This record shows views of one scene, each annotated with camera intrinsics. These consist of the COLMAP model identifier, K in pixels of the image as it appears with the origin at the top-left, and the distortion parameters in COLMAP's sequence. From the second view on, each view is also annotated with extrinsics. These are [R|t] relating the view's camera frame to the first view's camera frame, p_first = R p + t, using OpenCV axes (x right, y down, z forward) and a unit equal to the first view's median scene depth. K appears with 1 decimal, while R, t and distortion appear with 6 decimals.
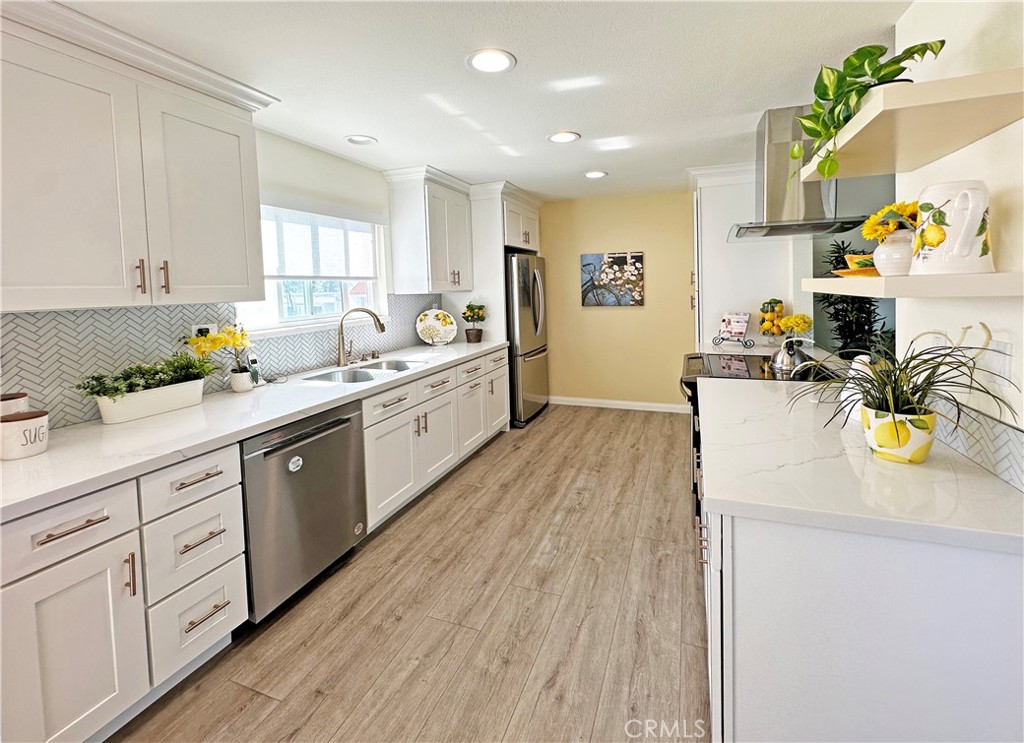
lens RADIAL K [[478.9, 0, 516.9], [0, 478.9, 315.7], [0, 0, 1]] dist [0.004626, -0.001019]
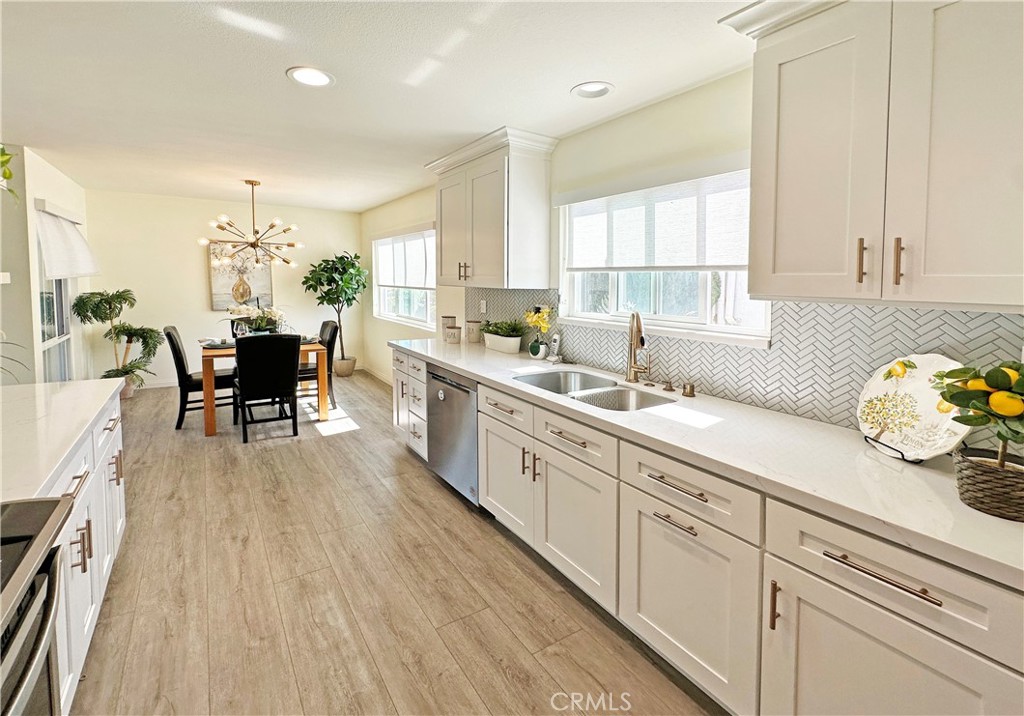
lens RADIAL K [[427.6, 0, 475.3], [0, 427.6, 299.1], [0, 0, 1]] dist [-0.002696, 0.000618]
pose [[-0.604320, 0.048897, -0.795240, 0.404444], [-0.051531, 0.993626, 0.100255, -0.099480], [0.795073, 0.101566, -0.597949, 1.401227]]
